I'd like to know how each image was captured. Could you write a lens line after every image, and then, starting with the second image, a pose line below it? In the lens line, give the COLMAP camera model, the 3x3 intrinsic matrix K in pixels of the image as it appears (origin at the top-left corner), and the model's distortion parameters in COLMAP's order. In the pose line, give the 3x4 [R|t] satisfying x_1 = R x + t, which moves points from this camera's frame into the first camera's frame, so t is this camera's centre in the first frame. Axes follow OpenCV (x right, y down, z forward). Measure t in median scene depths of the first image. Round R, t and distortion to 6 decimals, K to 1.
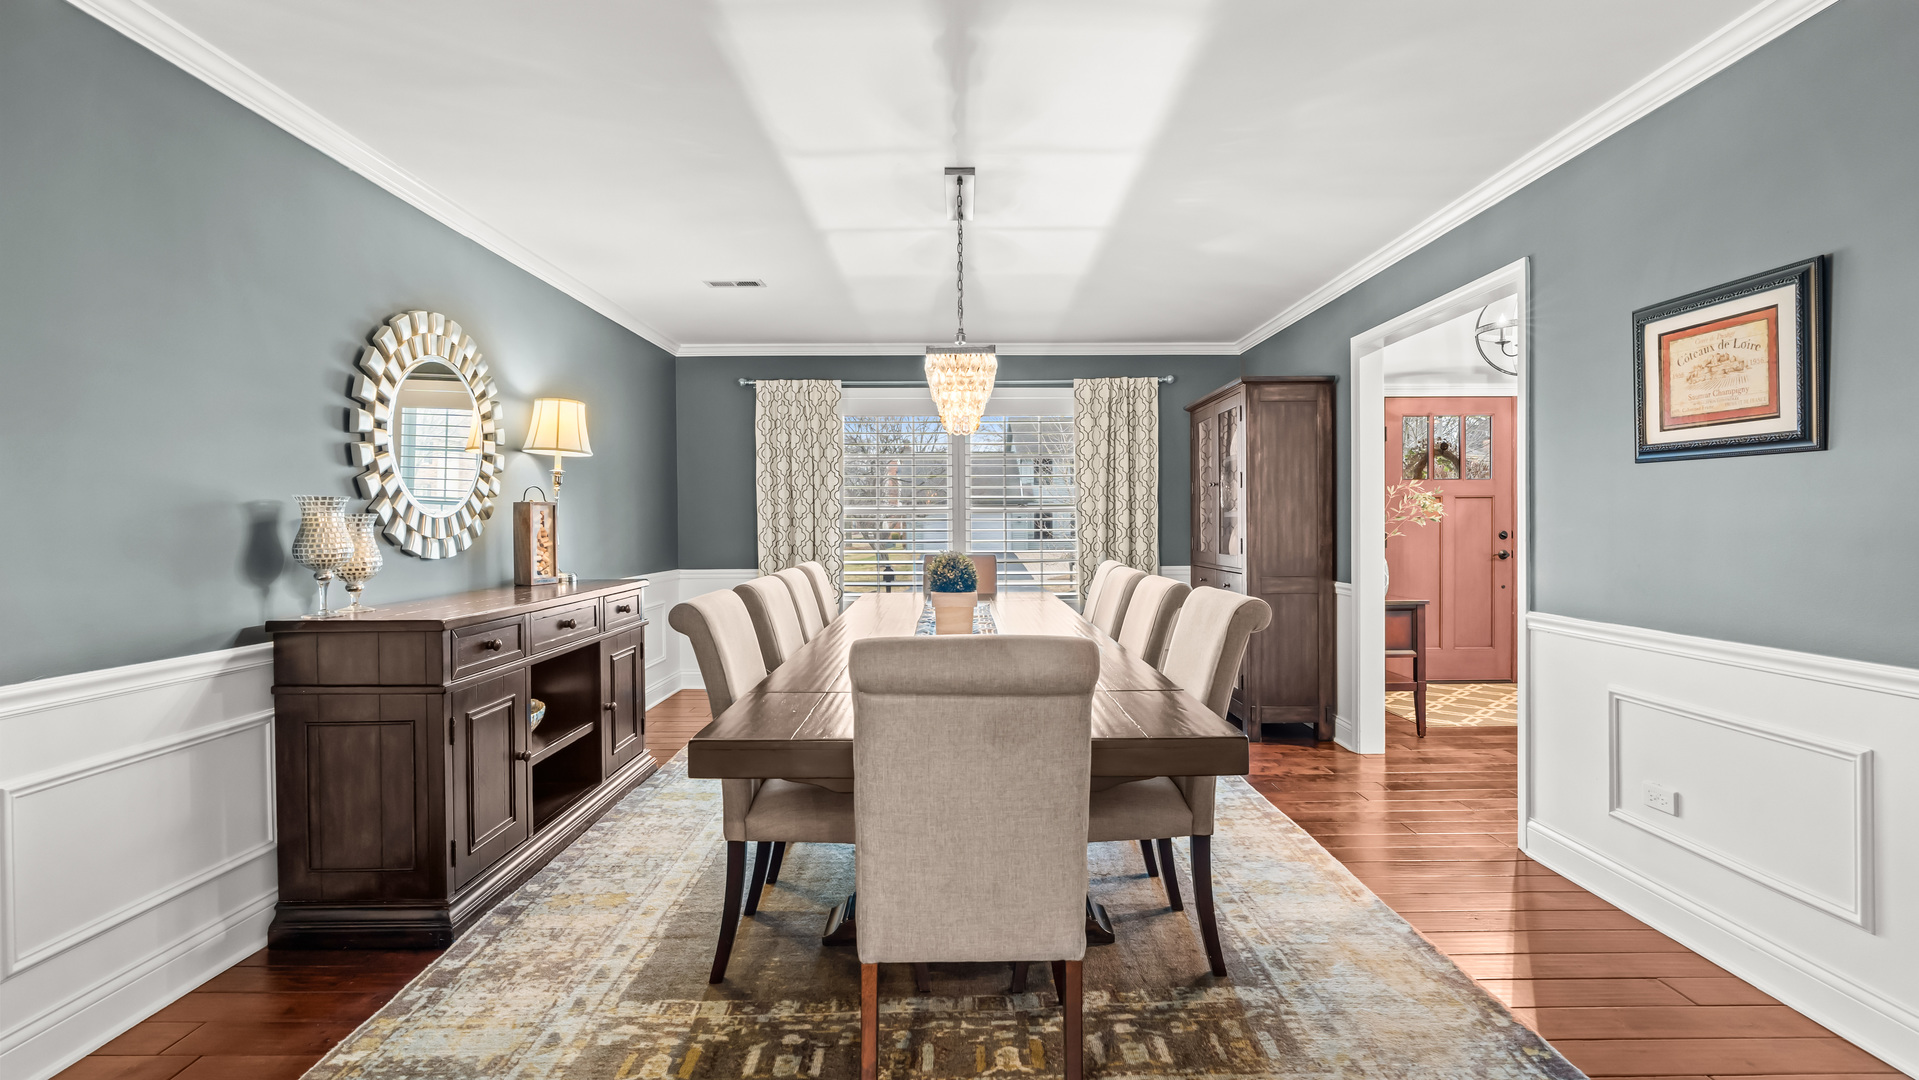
lens RADIAL K [[855.4, 0, 961.9], [0, 855.4, 531.2], [0, 0, 1]] dist [-0.006698, 0.000149]
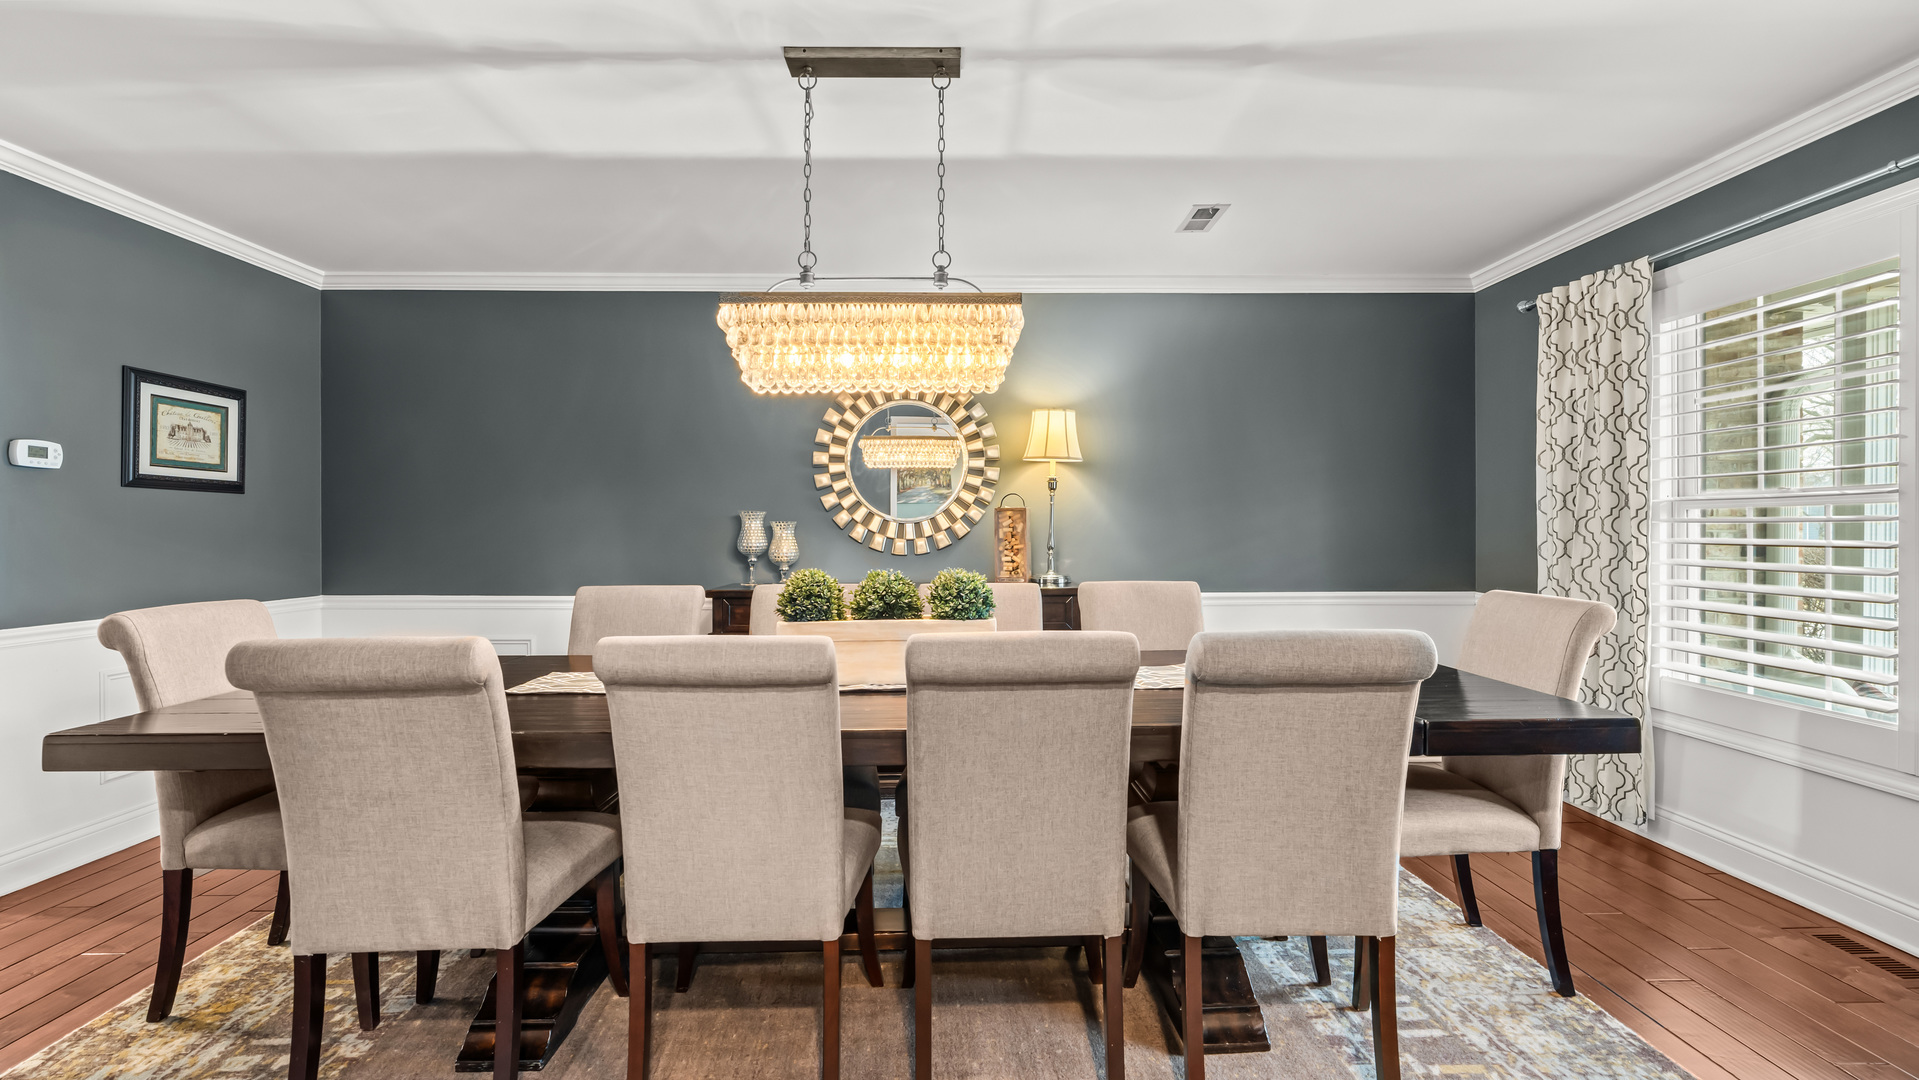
lens RADIAL K [[862.6, 0, 960.6], [0, 862.6, 528.6], [0, 0, 1]] dist [-0.002962, 0.000554]
pose [[0.012705, 0.005975, -0.999901, 0.745885], [-0.009854, 0.999934, 0.005850, -0.015329], [0.999871, 0.009778, 0.012763, 1.120179]]
